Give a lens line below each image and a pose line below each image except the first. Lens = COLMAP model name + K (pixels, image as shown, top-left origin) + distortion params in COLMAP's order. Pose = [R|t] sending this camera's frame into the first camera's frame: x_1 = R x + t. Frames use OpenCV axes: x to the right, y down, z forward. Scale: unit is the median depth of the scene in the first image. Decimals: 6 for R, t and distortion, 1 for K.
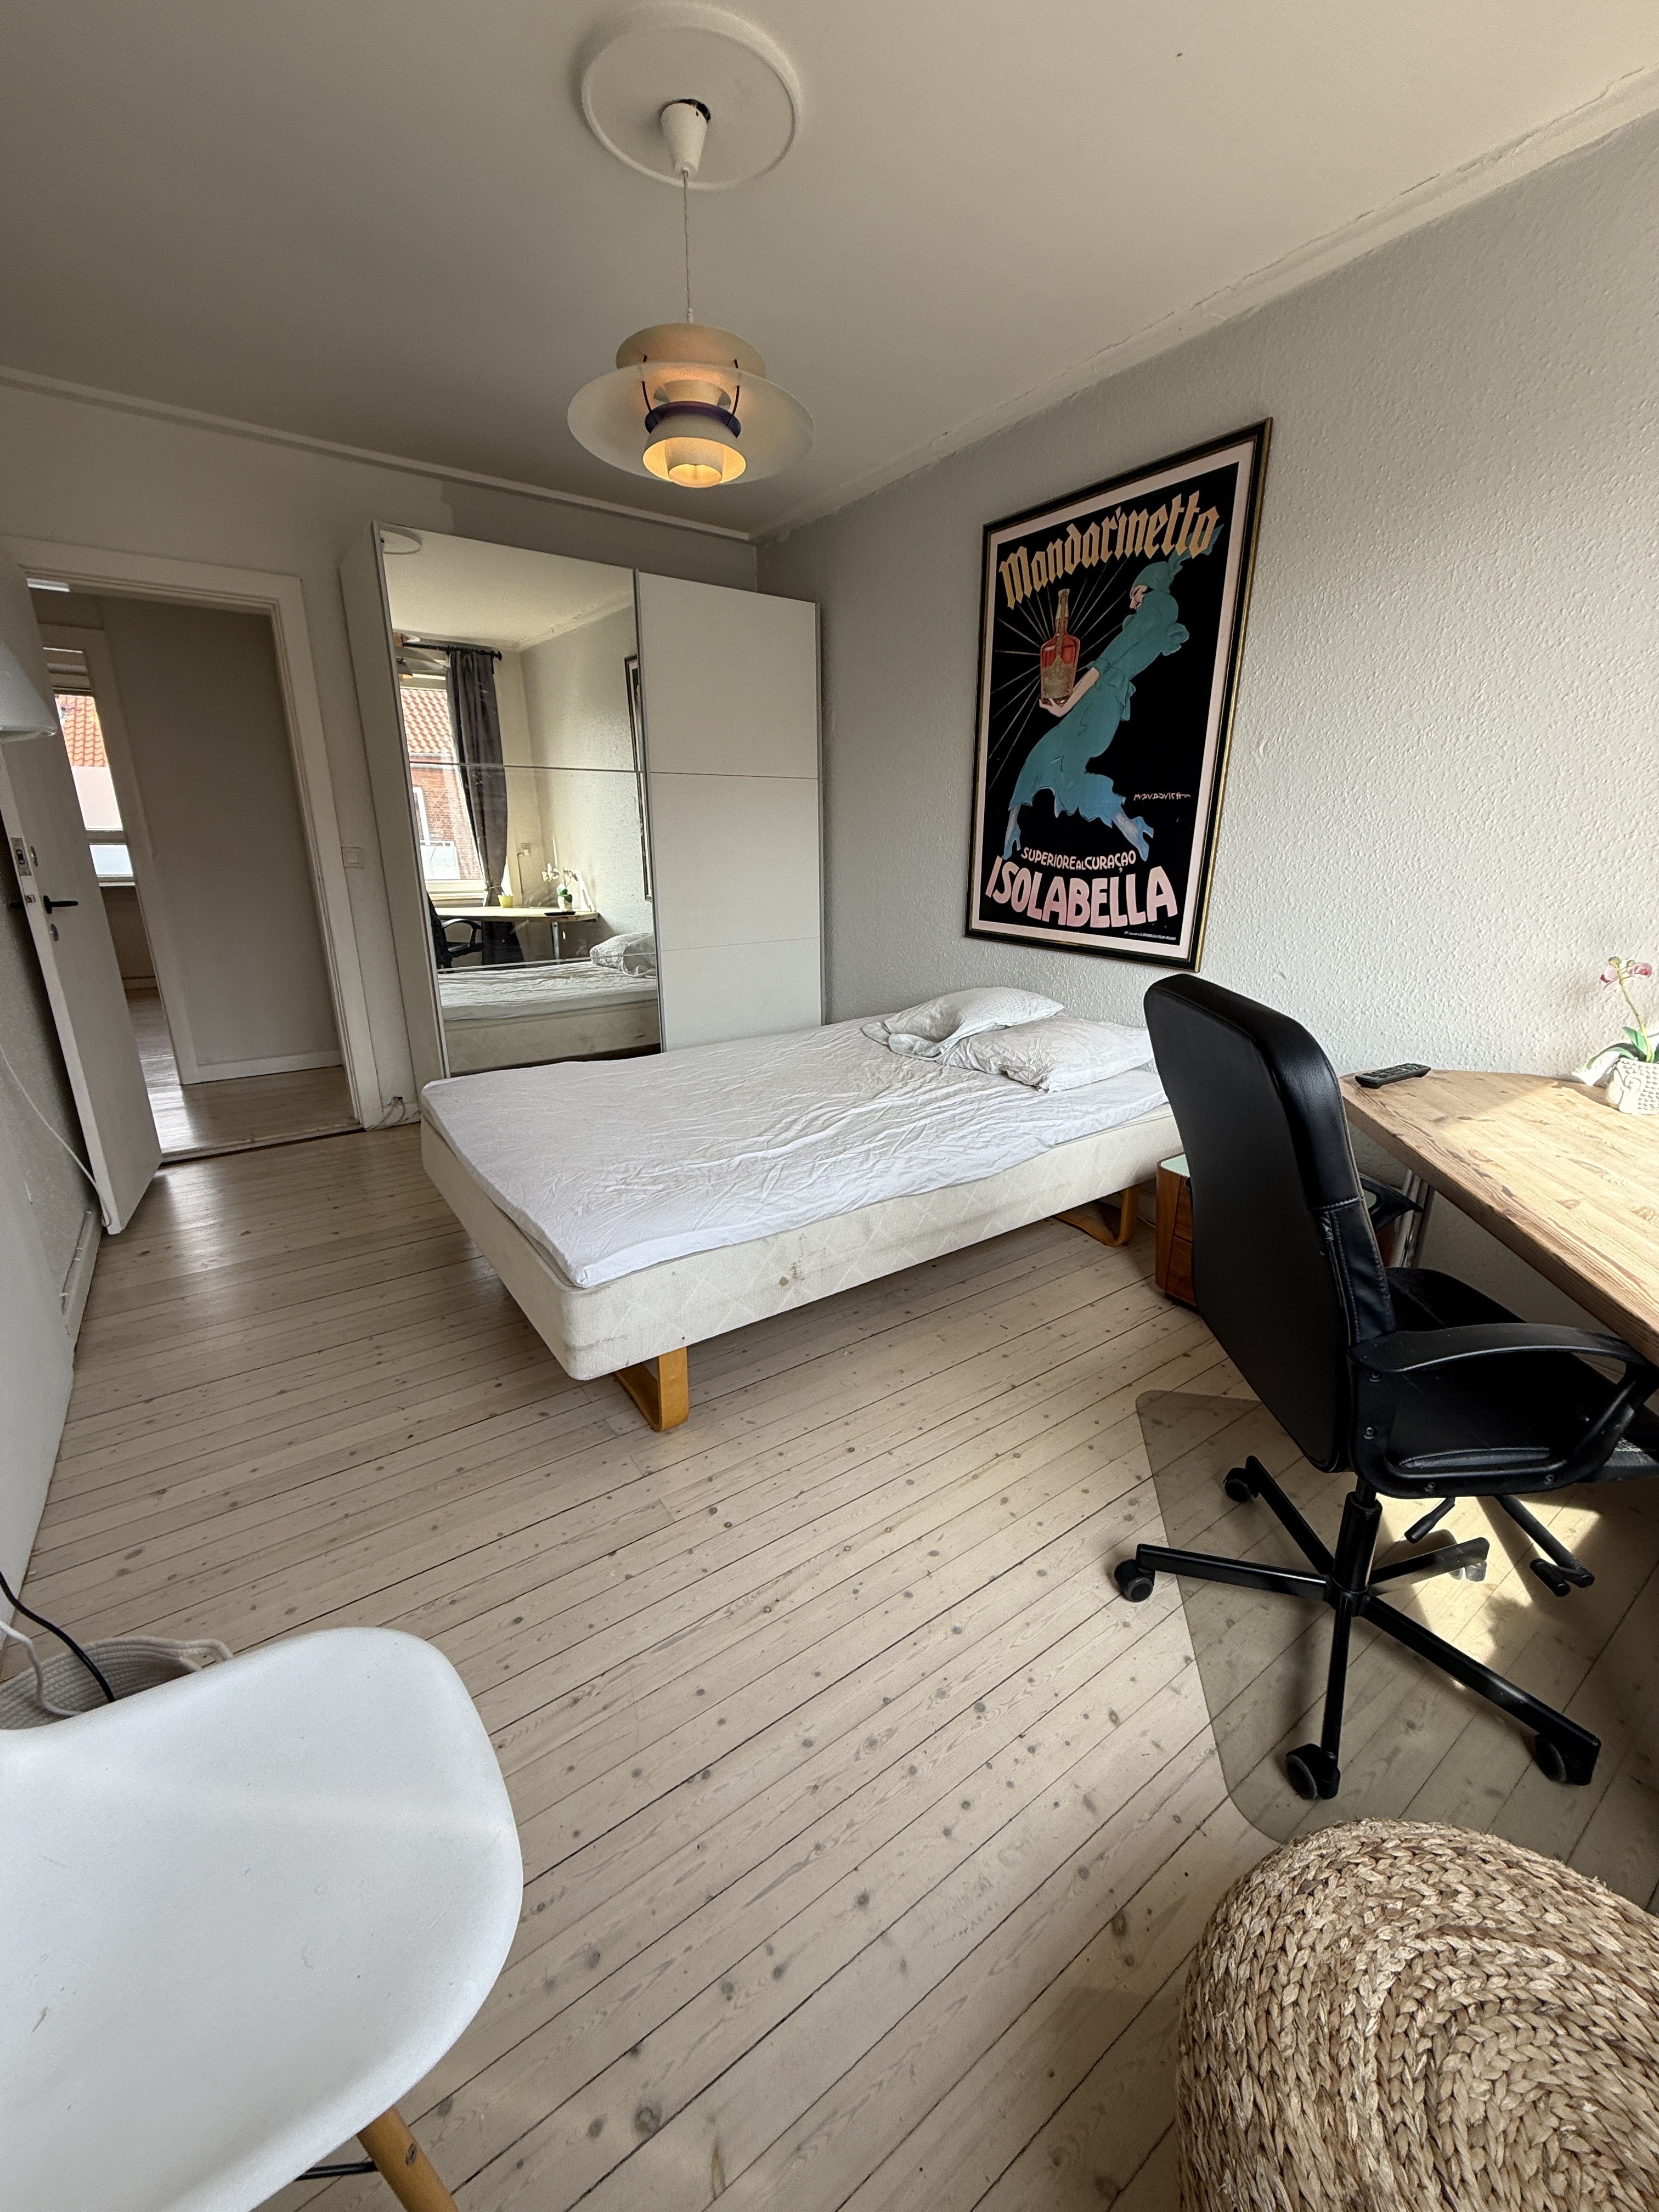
lens RADIAL K [[870.7, 0, 829.5], [0, 870.7, 1106.0], [0, 0, 1]] dist [-0.002926, -0.000182]
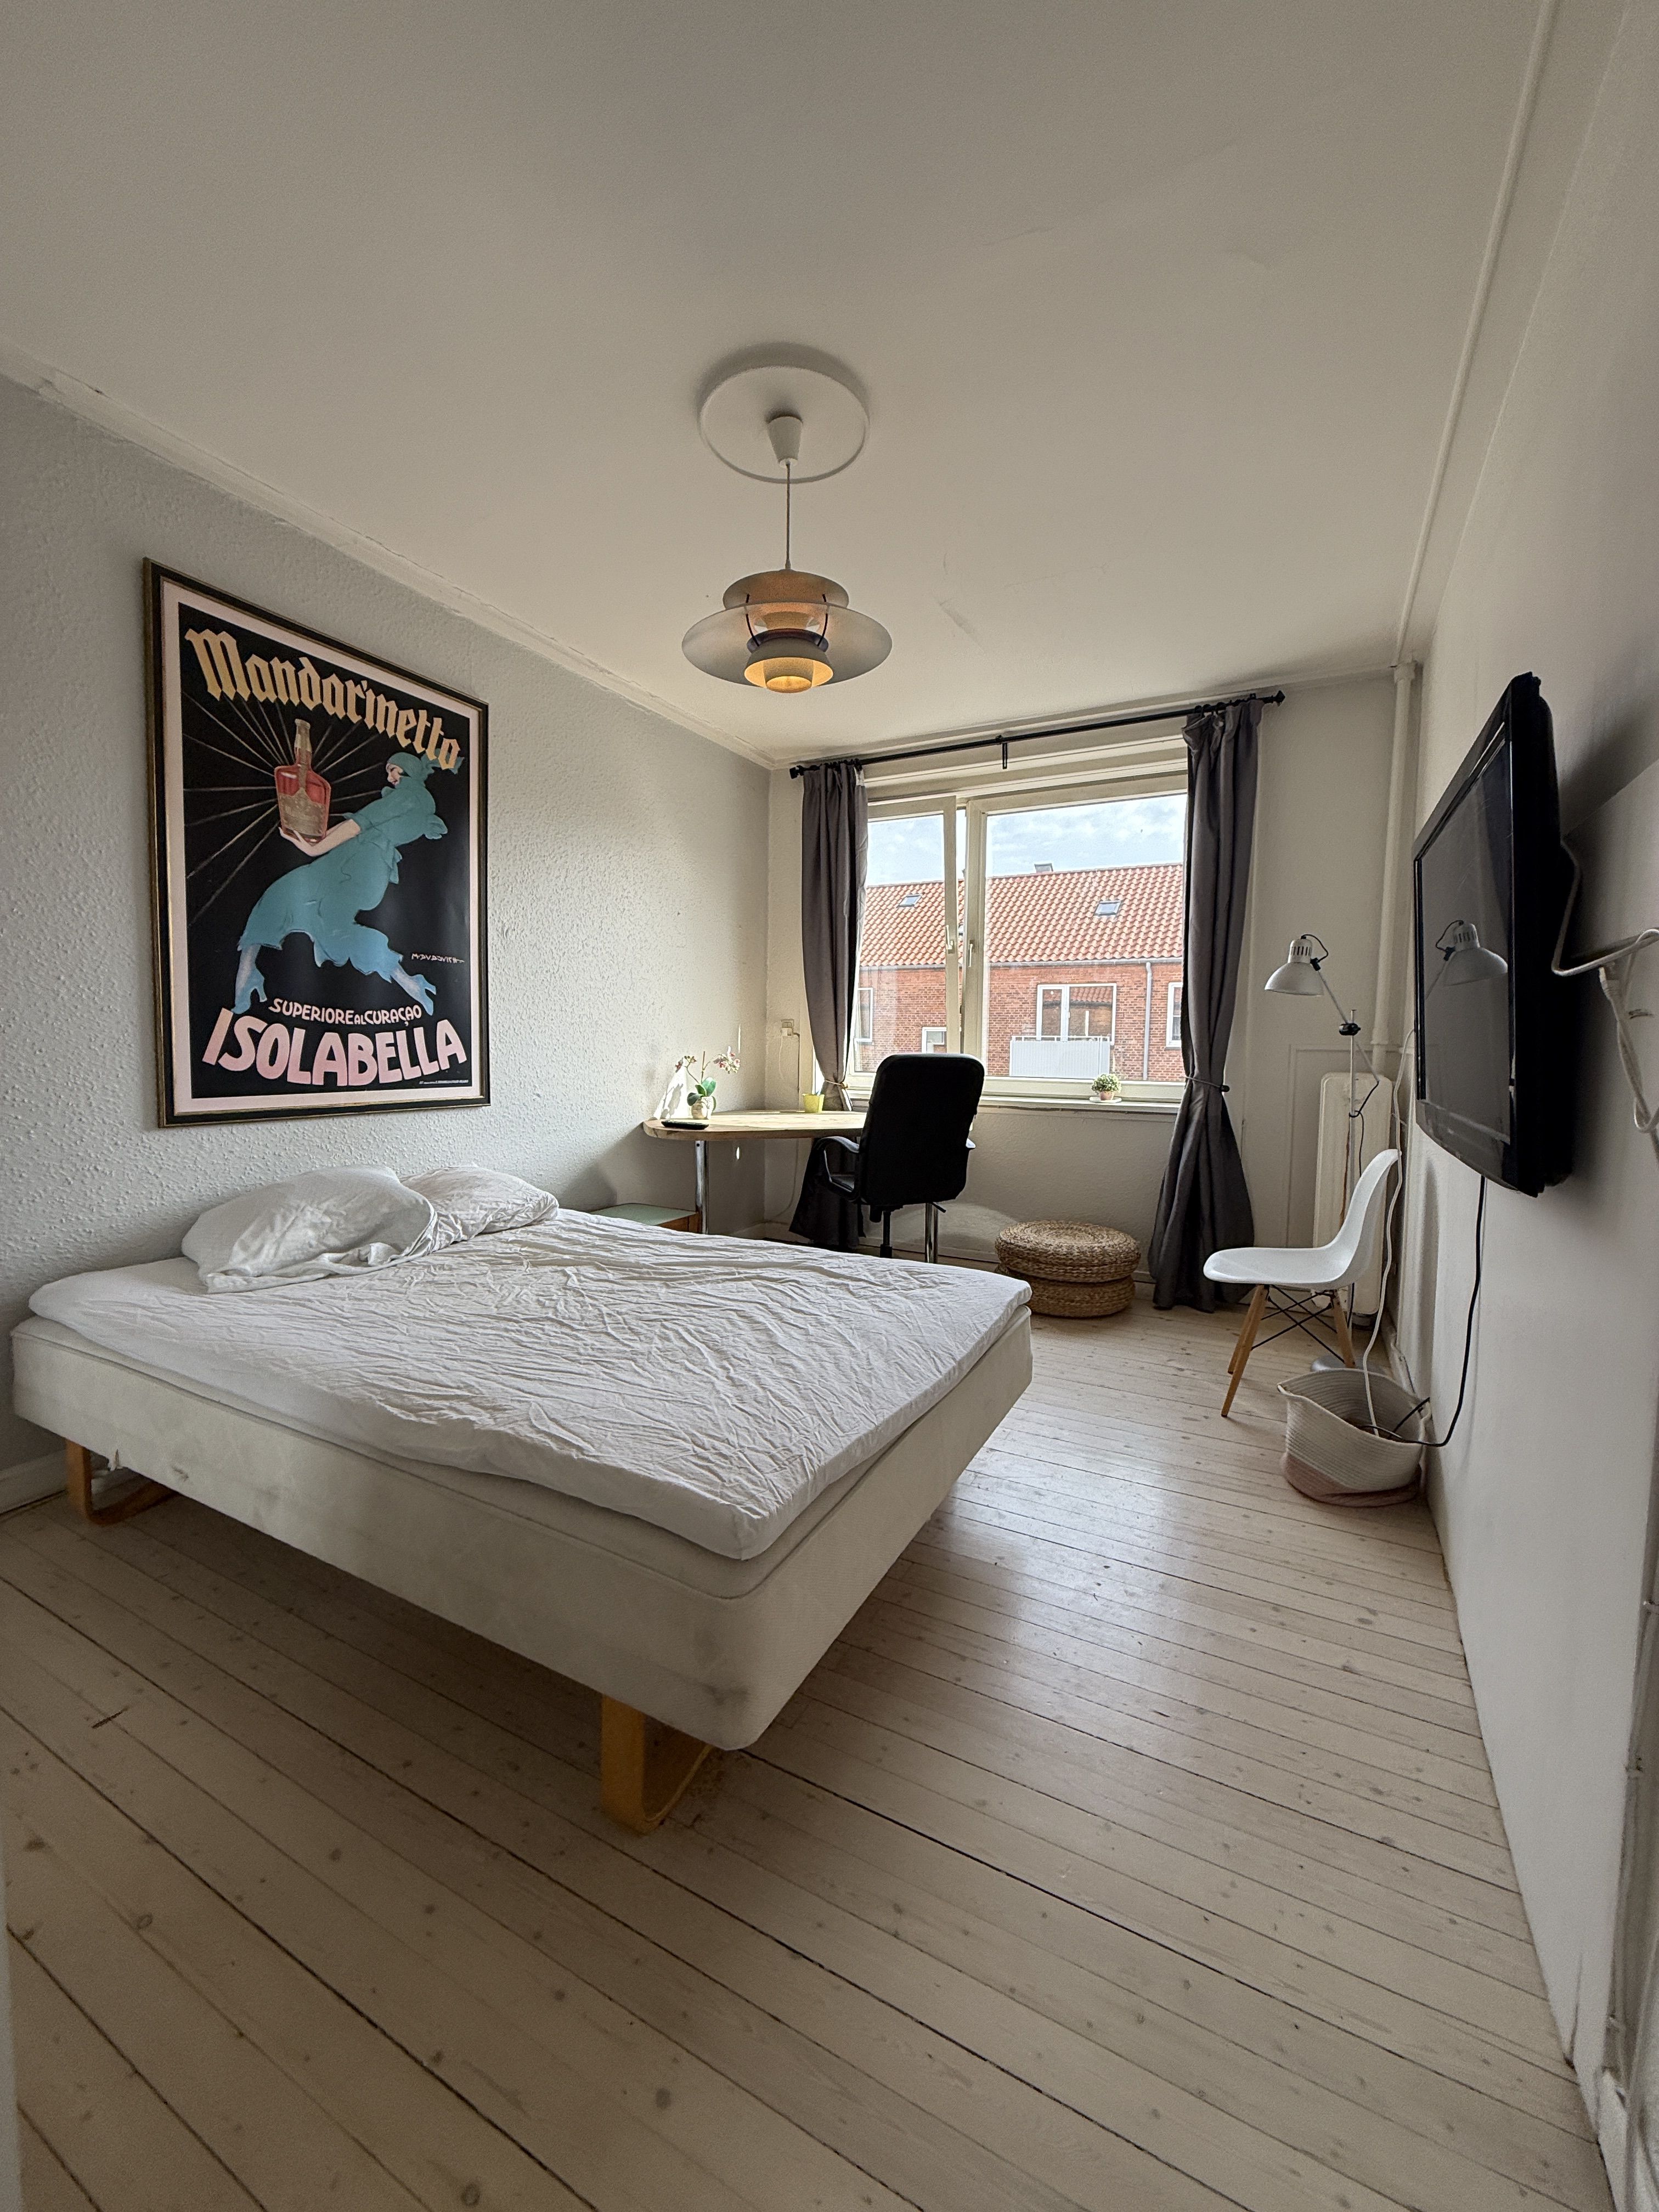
lens RADIAL K [[870.7, 0, 829.5], [0, 870.7, 1106.0], [0, 0, 1]] dist [-0.002926, -0.000182]
pose [[-0.456773, -0.080003, 0.885979, -0.788411], [0.252978, 0.943146, 0.215589, -0.272283], [-0.852855, 0.322608, -0.410564, 1.017418]]
